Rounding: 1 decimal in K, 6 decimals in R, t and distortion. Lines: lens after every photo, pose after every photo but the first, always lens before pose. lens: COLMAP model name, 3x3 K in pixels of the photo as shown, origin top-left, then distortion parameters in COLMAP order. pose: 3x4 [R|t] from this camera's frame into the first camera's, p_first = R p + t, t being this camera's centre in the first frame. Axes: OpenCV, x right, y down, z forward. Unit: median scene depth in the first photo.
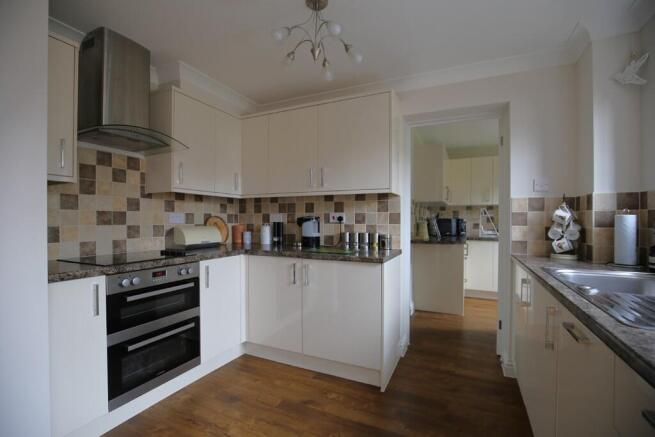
lens RADIAL K [[306.2, 0, 328.0], [0, 306.2, 222.5], [0, 0, 1]] dist [-0.003041, -0.000333]
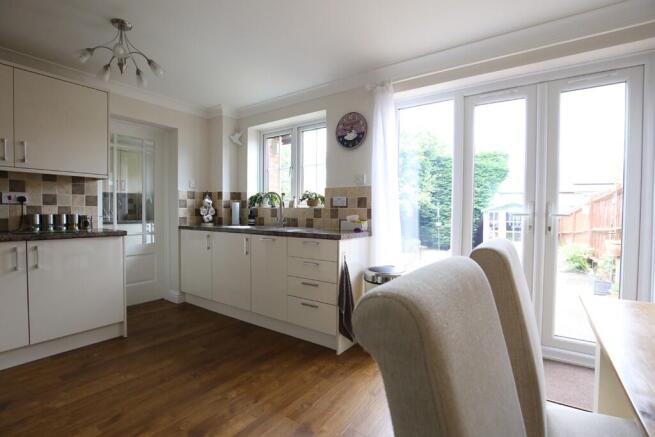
lens RADIAL K [[306.2, 0, 328.0], [0, 306.2, 222.5], [0, 0, 1]] dist [-0.003041, -0.000333]
pose [[0.171679, -0.037365, 0.984444, -0.845125], [0.002726, 0.999295, 0.037453, 0.030495], [-0.985149, -0.003746, 0.171660, -0.039835]]
